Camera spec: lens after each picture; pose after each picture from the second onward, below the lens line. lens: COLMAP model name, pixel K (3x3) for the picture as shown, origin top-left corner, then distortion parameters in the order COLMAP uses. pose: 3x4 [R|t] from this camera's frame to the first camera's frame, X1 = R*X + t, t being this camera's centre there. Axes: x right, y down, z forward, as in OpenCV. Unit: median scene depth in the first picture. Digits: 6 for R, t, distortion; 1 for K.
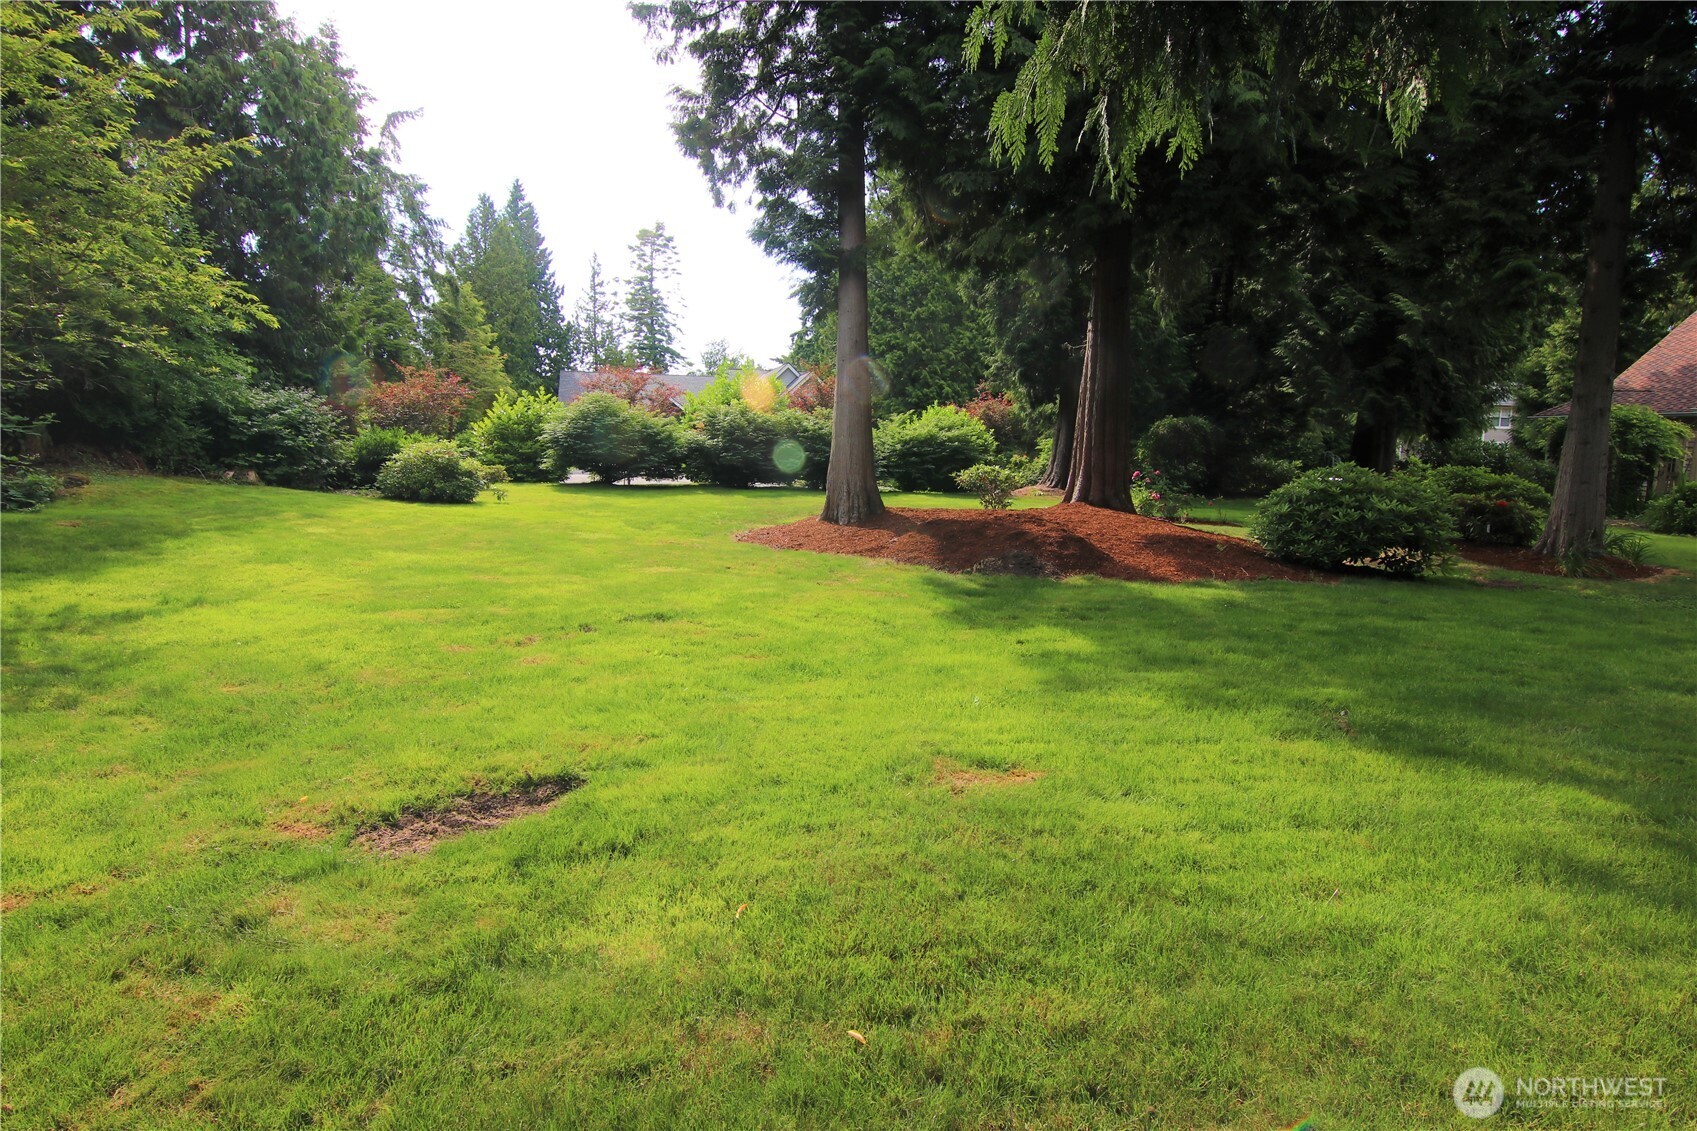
lens RADIAL K [[861.6, 0, 845.4], [0, 861.6, 574.5], [0, 0, 1]] dist [-0.013565, -0.002267]
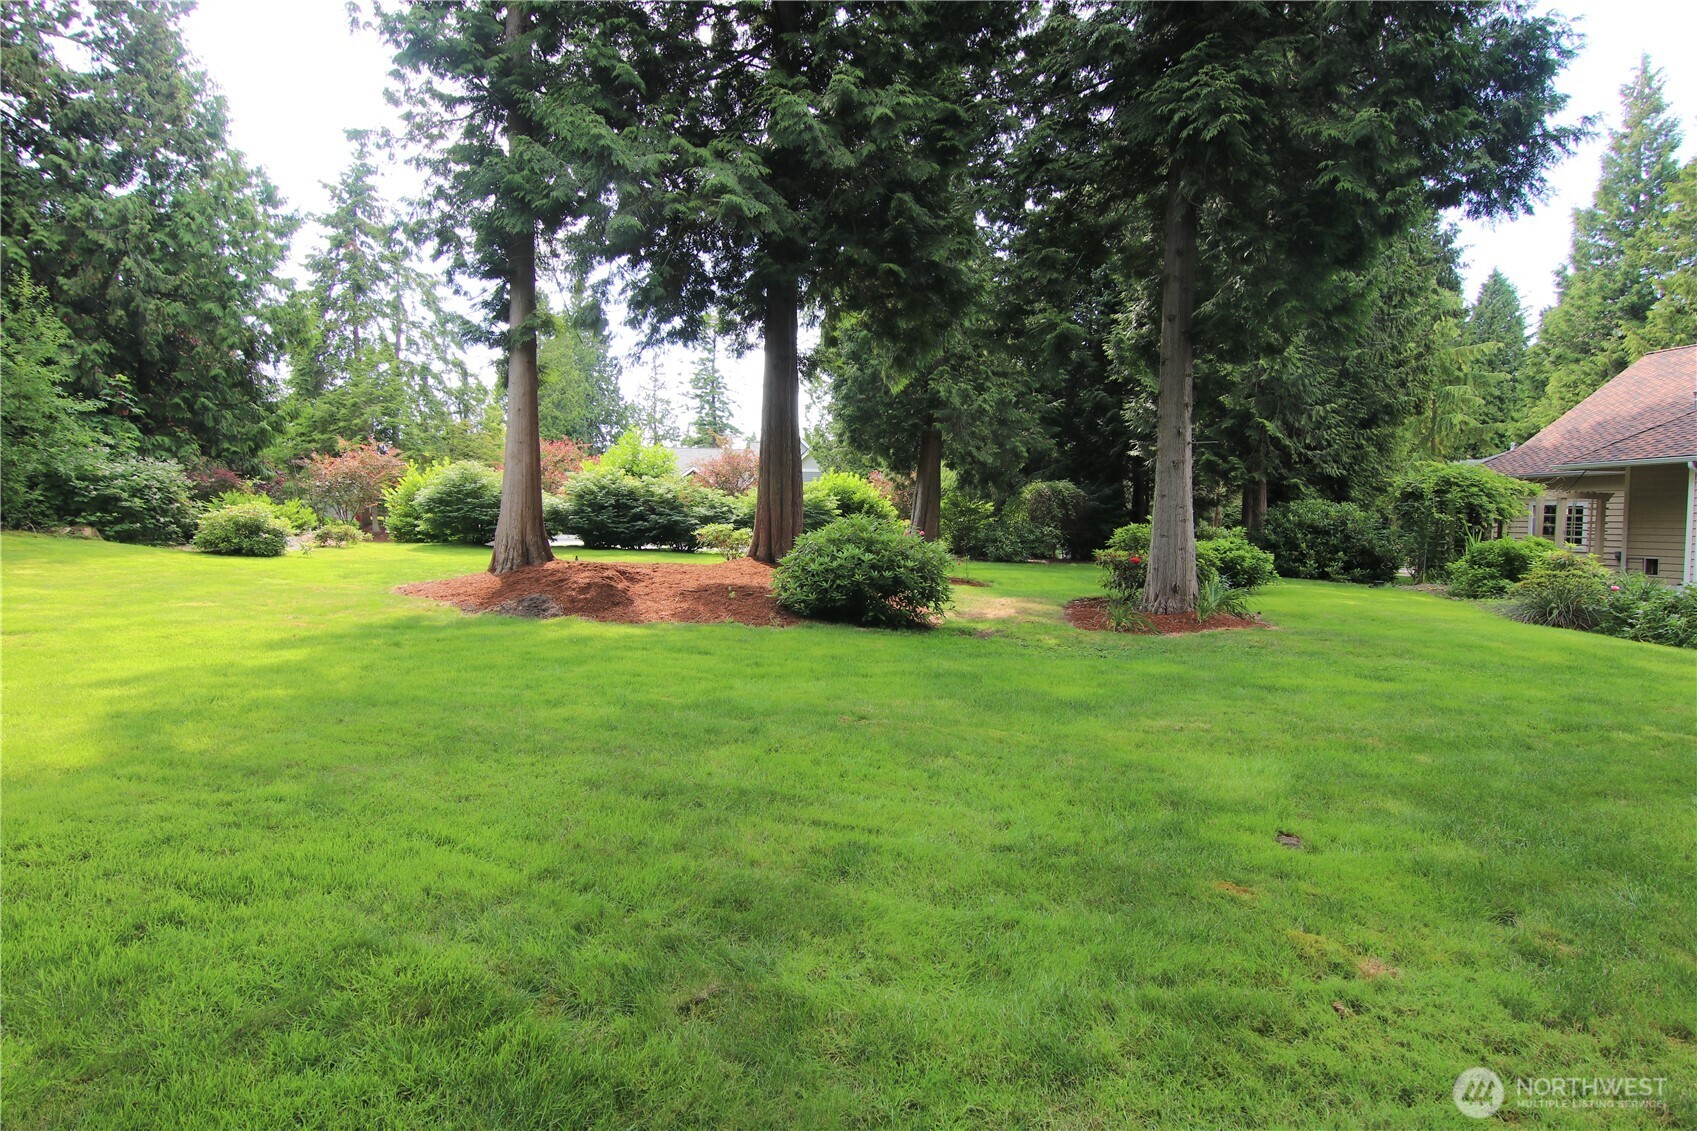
lens RADIAL K [[861.6, 0, 849.5], [0, 861.6, 568.6], [0, 0, 1]] dist [-0.013565, -0.002267]
pose [[0.991525, 0.008040, -0.129670, 0.298223], [-0.019668, 0.995869, -0.088644, 0.010672], [0.128422, 0.090443, 0.987587, -0.006093]]
